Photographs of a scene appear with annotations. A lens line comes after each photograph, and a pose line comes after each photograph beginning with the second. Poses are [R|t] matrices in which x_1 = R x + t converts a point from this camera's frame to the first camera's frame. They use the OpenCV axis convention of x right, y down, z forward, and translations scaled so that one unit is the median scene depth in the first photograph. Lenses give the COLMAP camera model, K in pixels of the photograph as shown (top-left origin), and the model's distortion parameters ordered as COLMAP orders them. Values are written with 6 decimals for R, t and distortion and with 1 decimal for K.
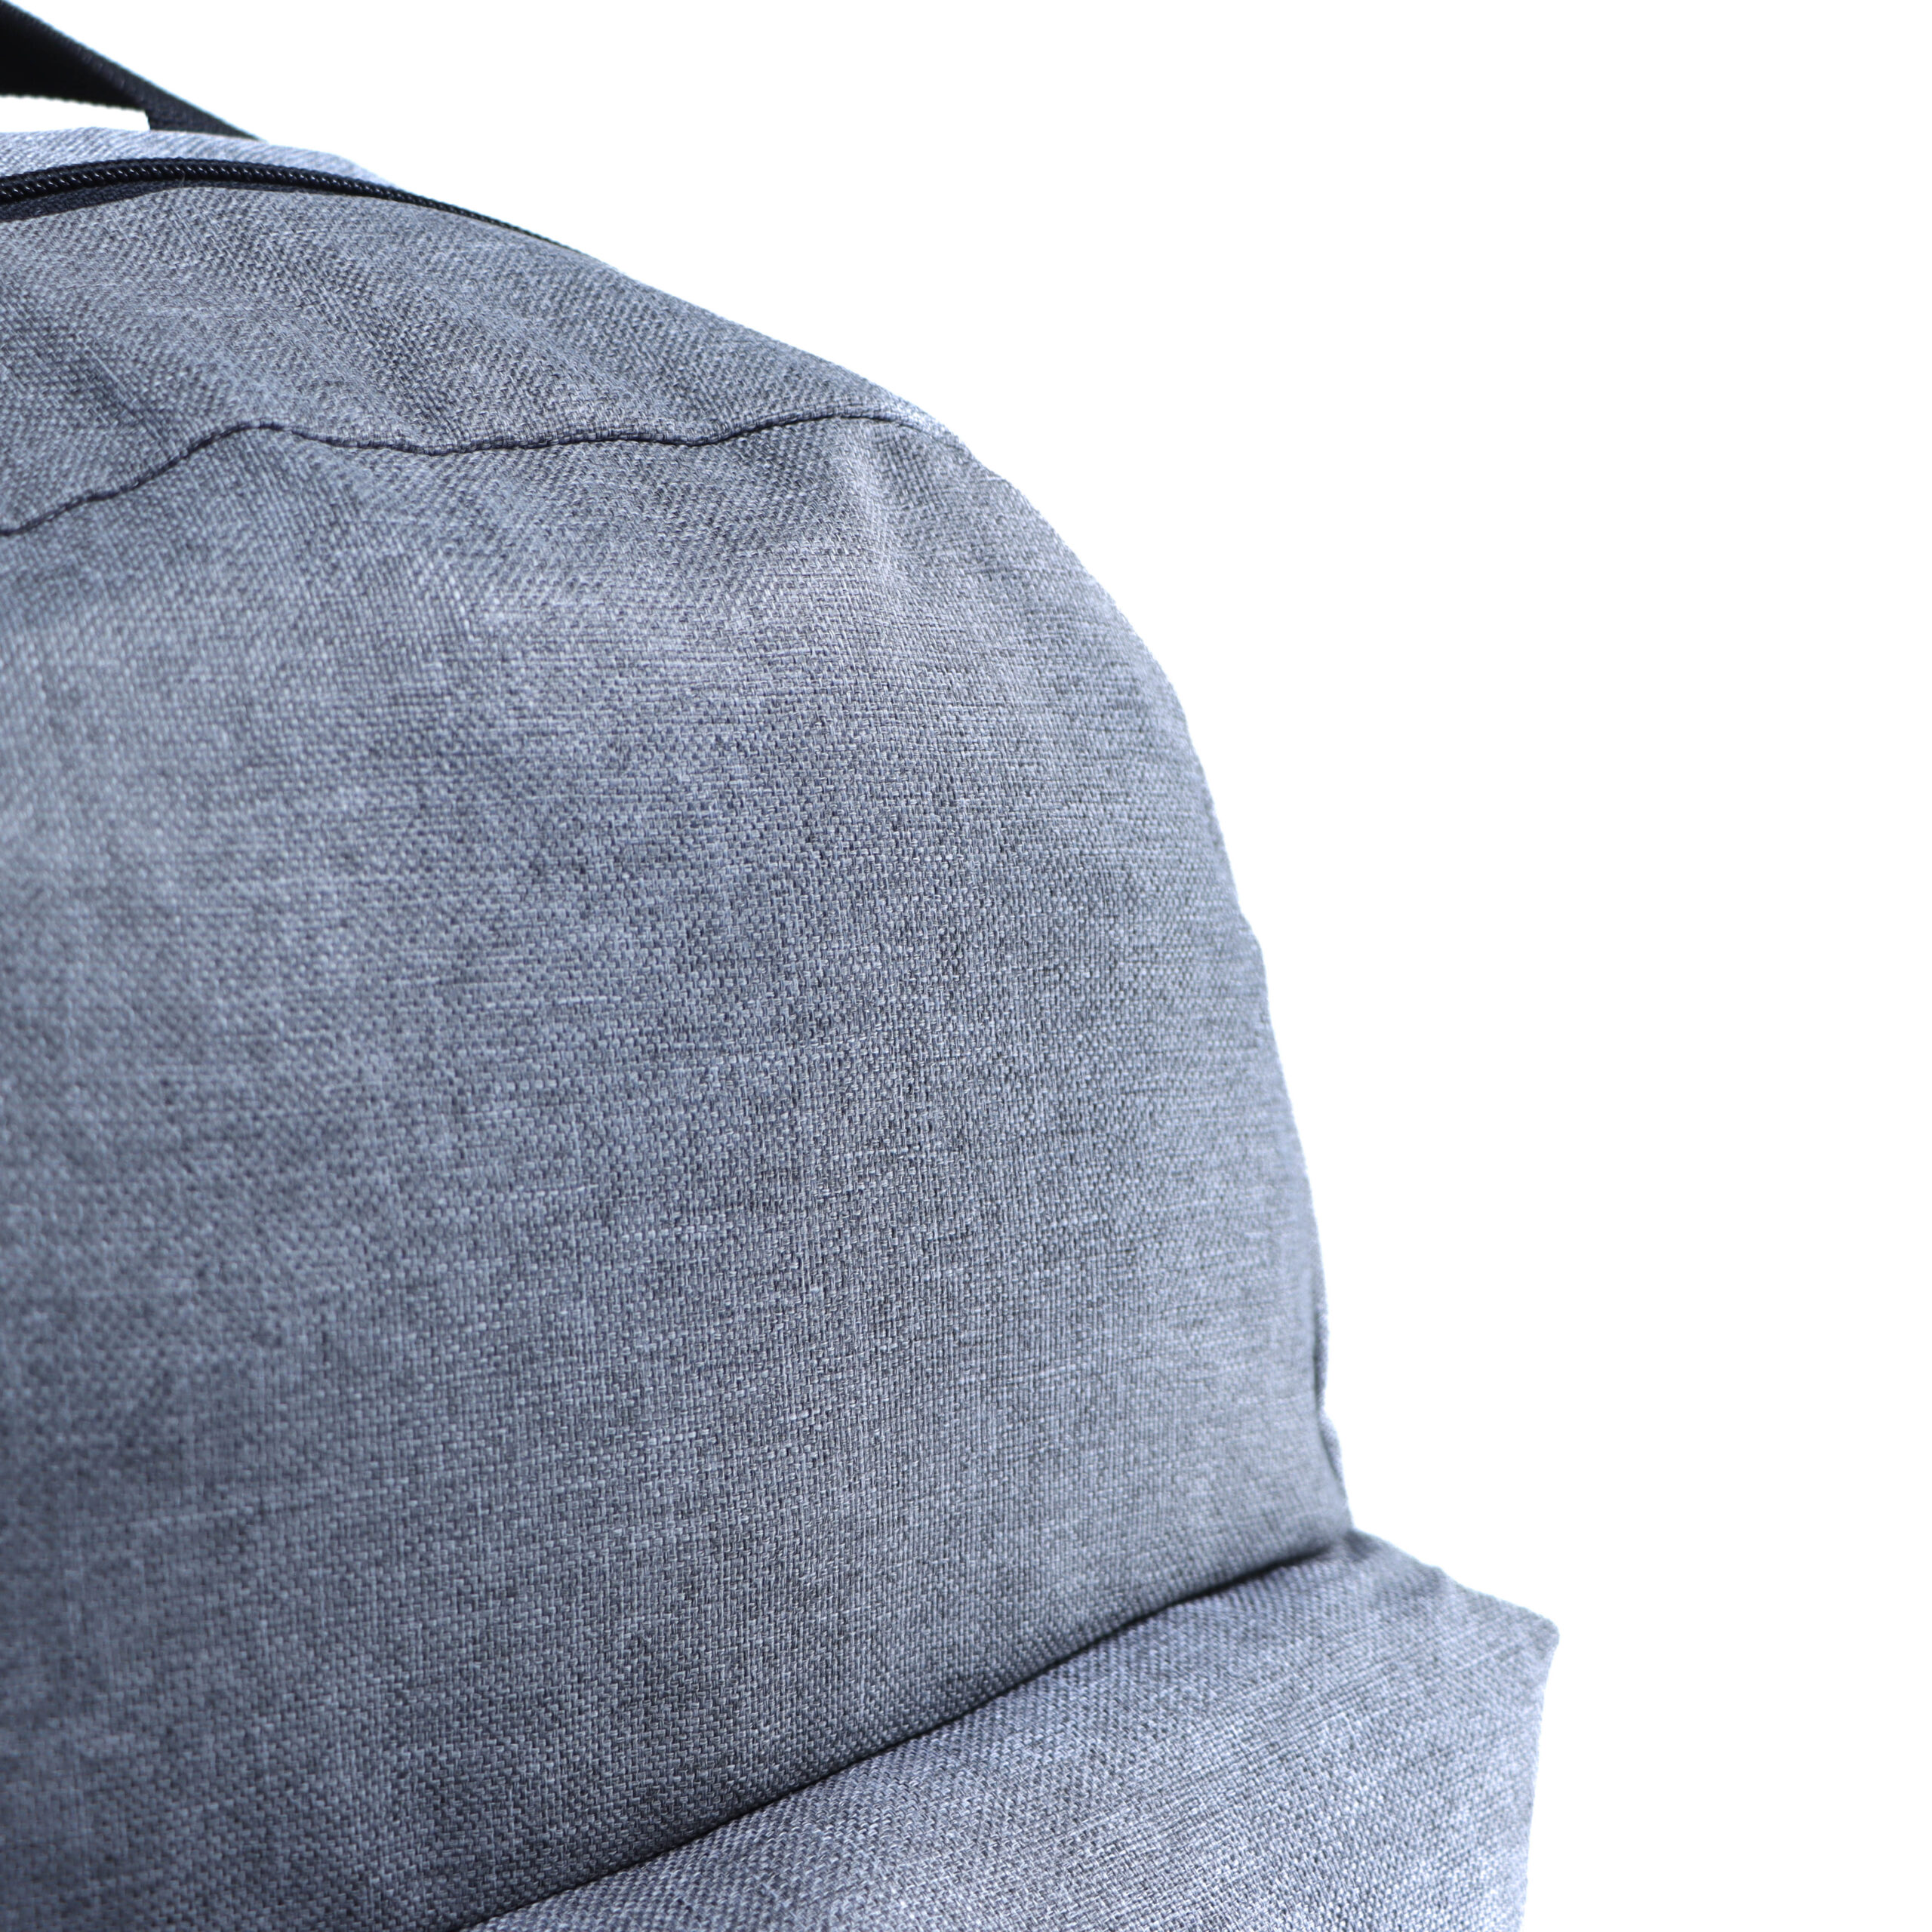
lens RADIAL K [[2925.4, 0, 966.0], [0, 2925.4, 966.0], [0, 0, 1]] dist [-0.115686, 0.039899]
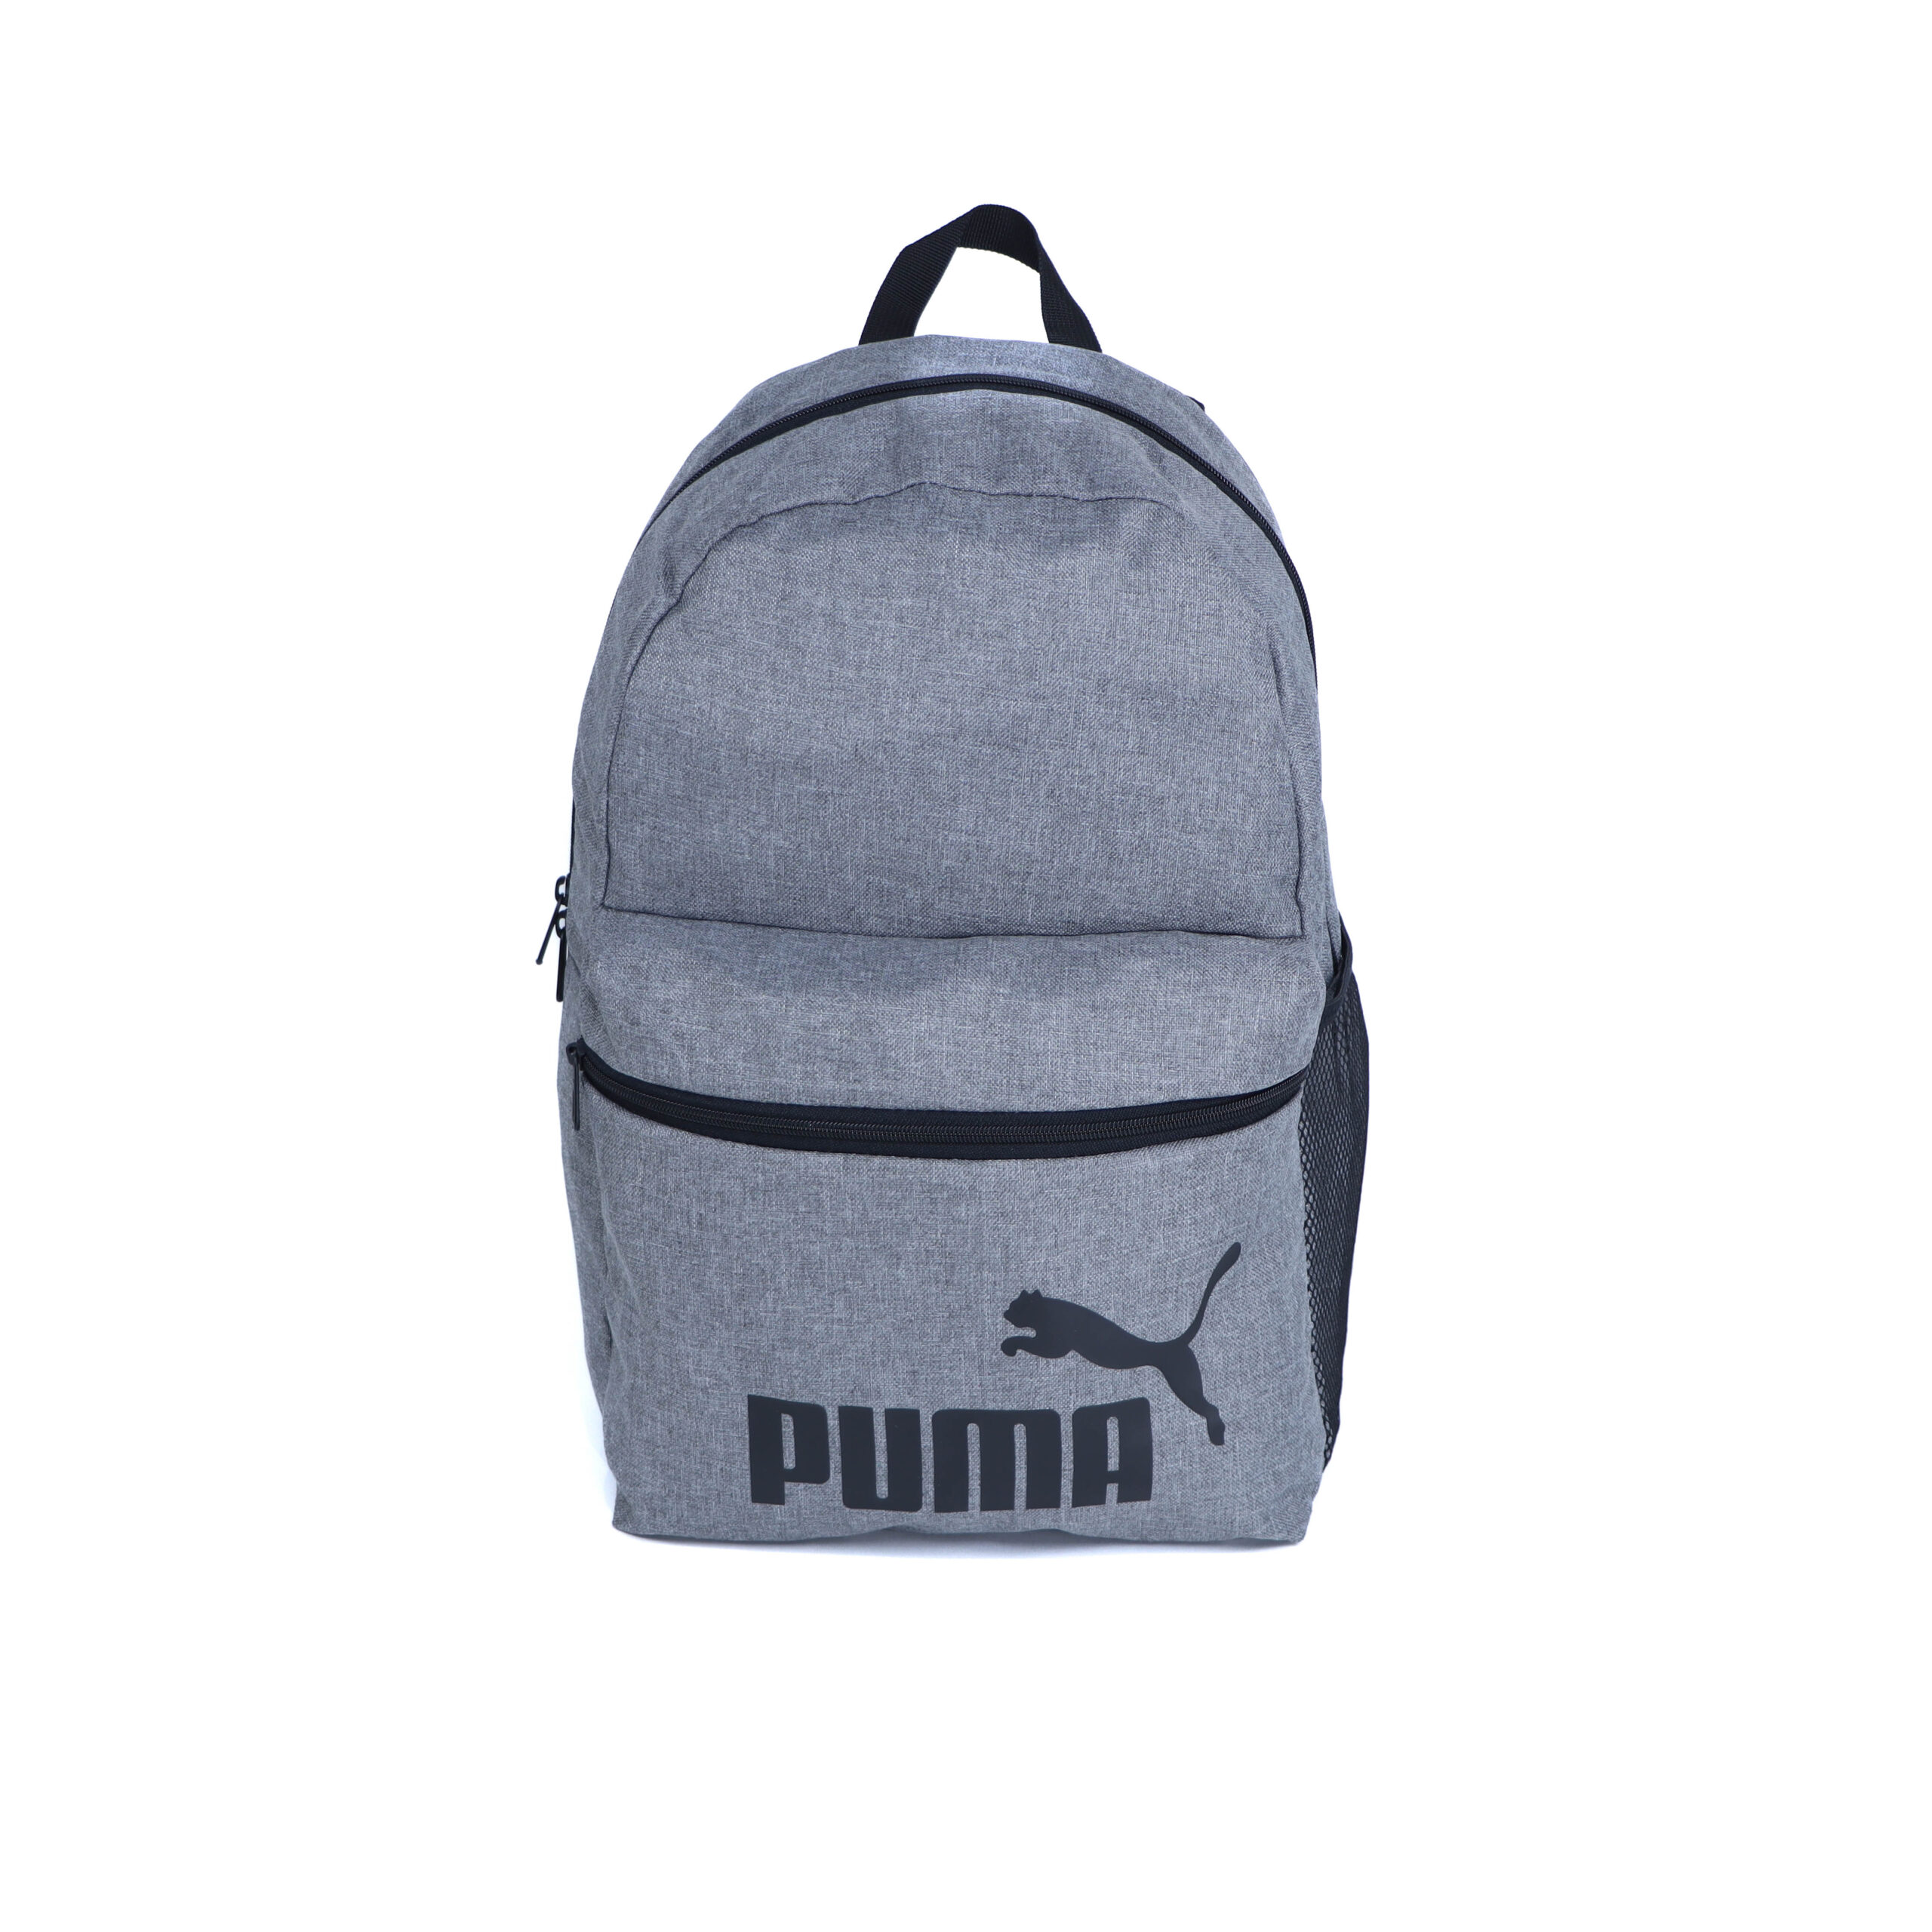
lens RADIAL K [[2925.4, 0, 966.0], [0, 2925.4, 966.0], [0, 0, 1]] dist [-0.115686, 0.039899]
pose [[0.777594, 0.263400, -0.570937, 1.785262], [-0.184025, 0.963603, 0.193920, -0.300923], [0.601234, -0.045724, 0.797763, -1.604291]]
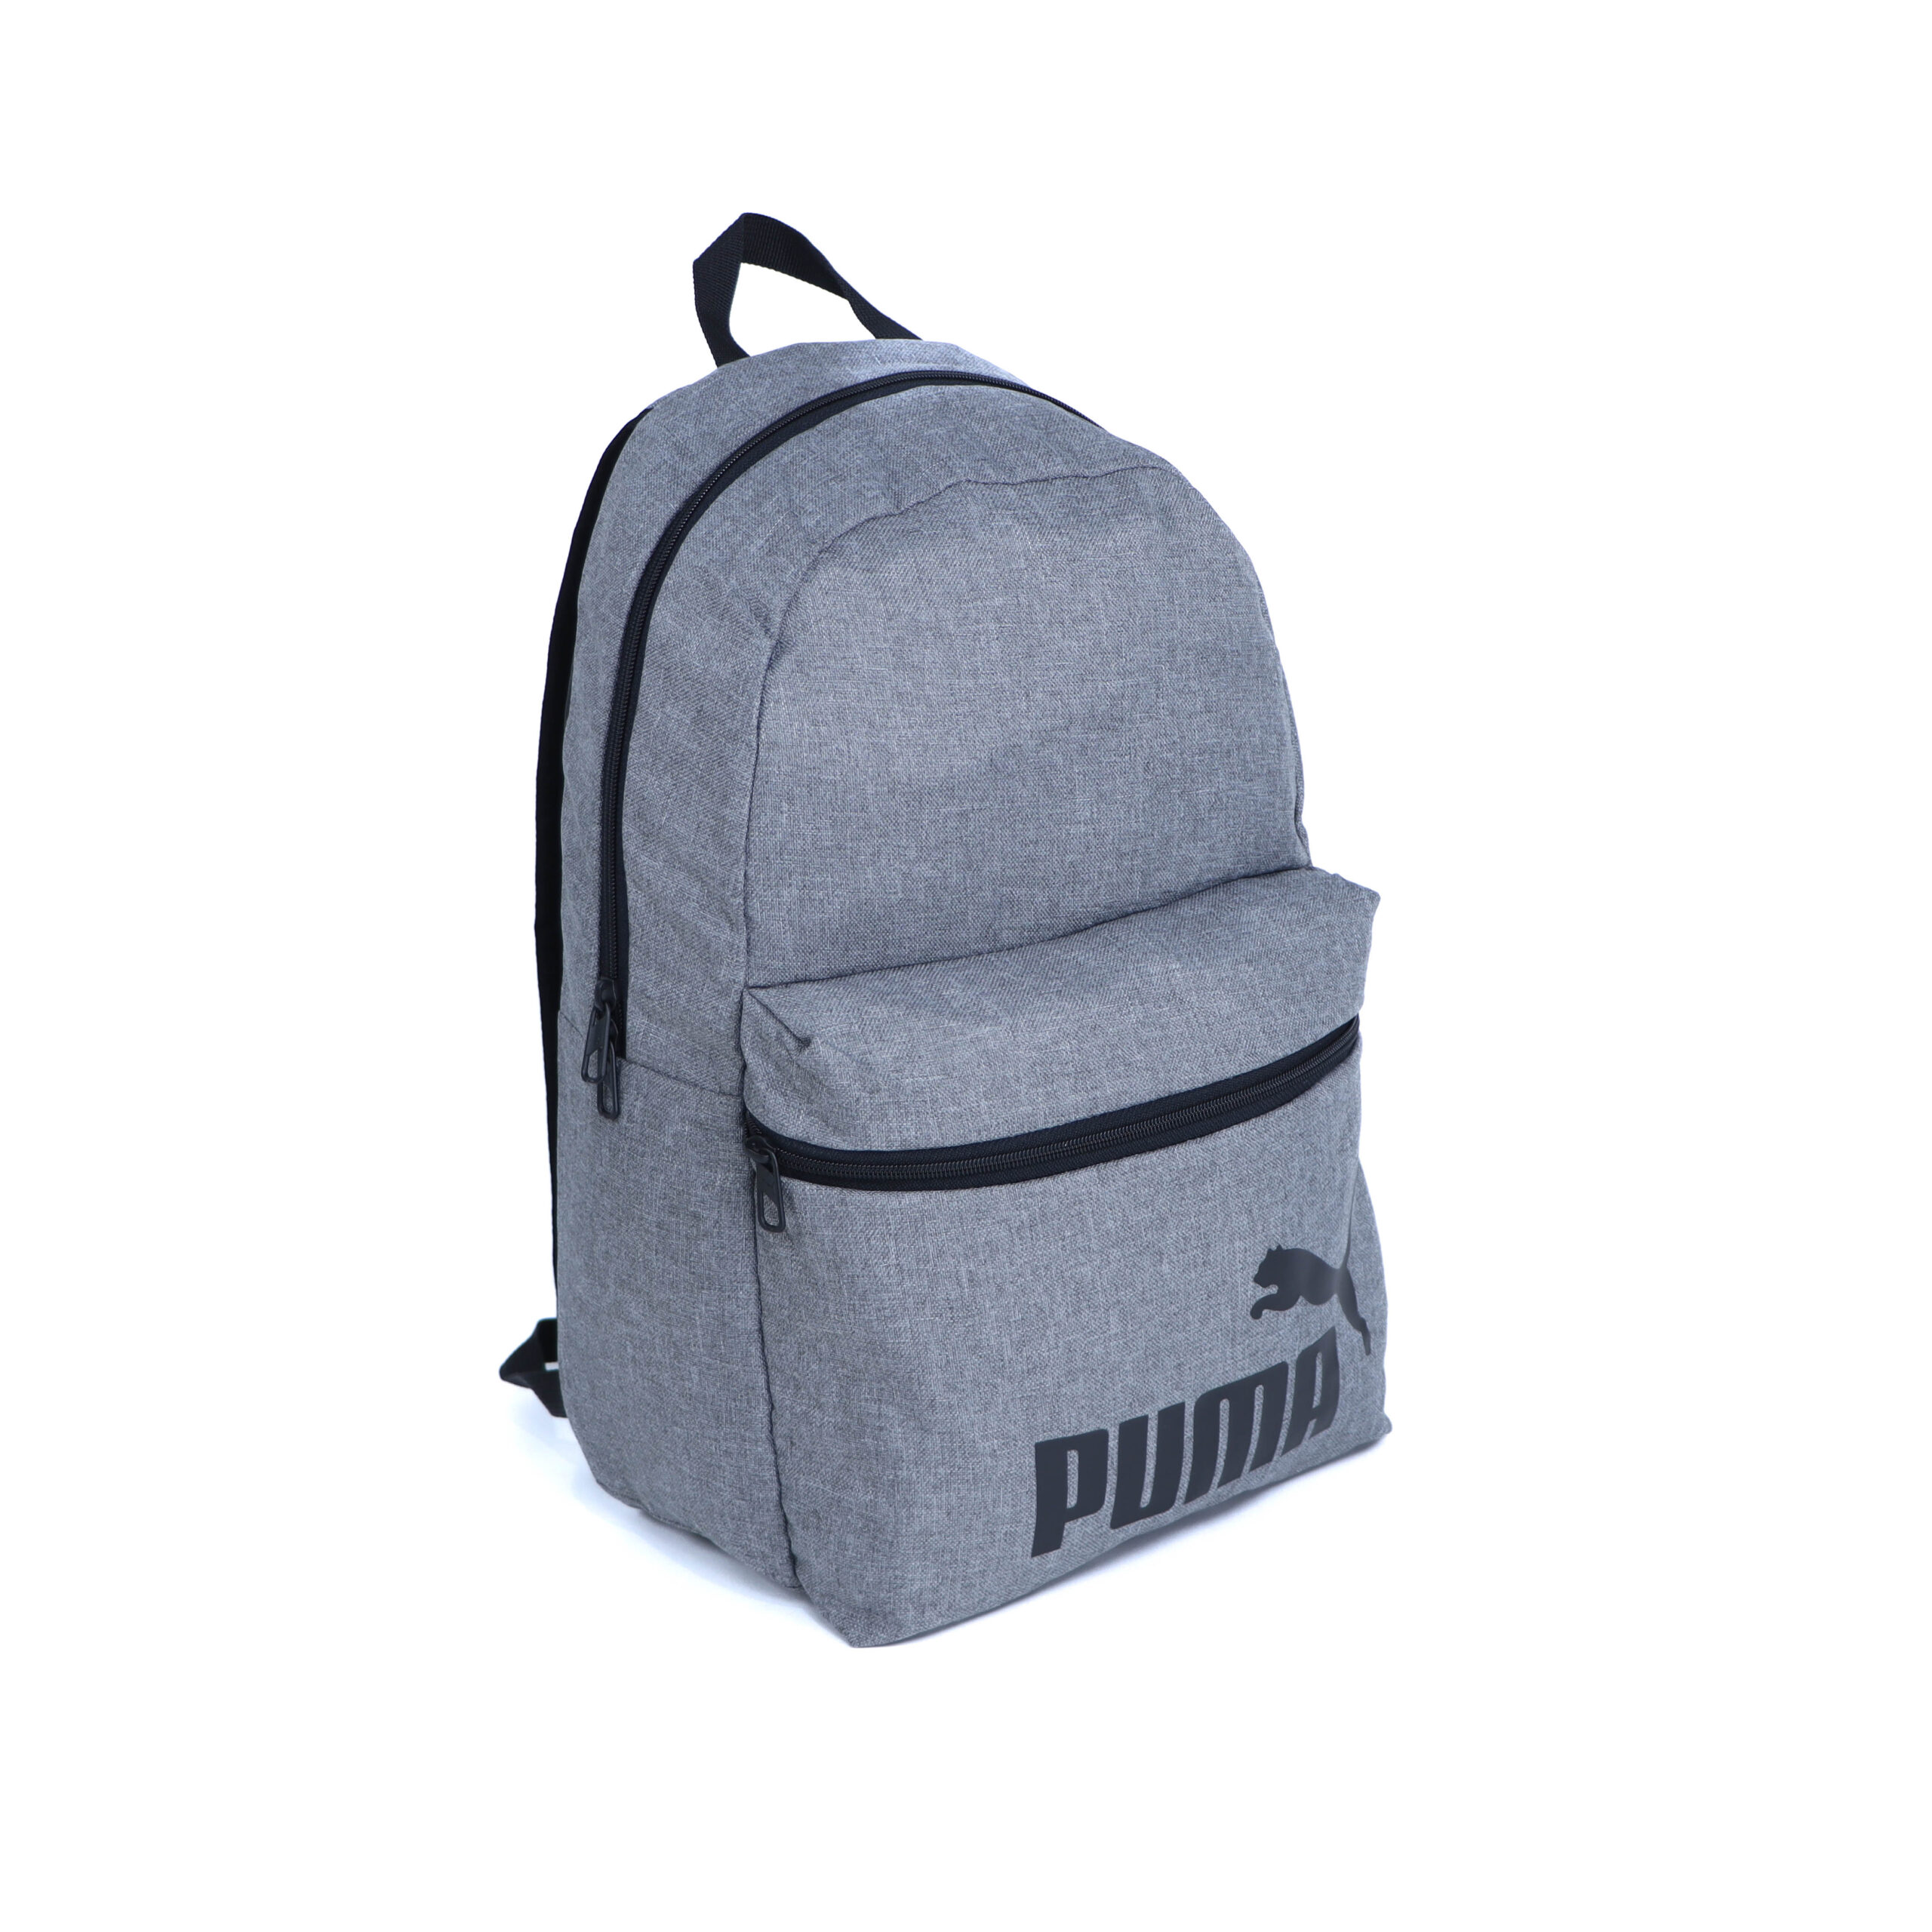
lens RADIAL K [[2925.4, 0, 966.0], [0, 2925.4, 966.0], [0, 0, 1]] dist [-0.115686, 0.039899]
pose [[0.998394, 0.028757, -0.048816, -0.065781], [-0.023116, 0.993393, 0.112411, -0.016314], [0.051726, -0.111102, 0.992462, -2.198920]]
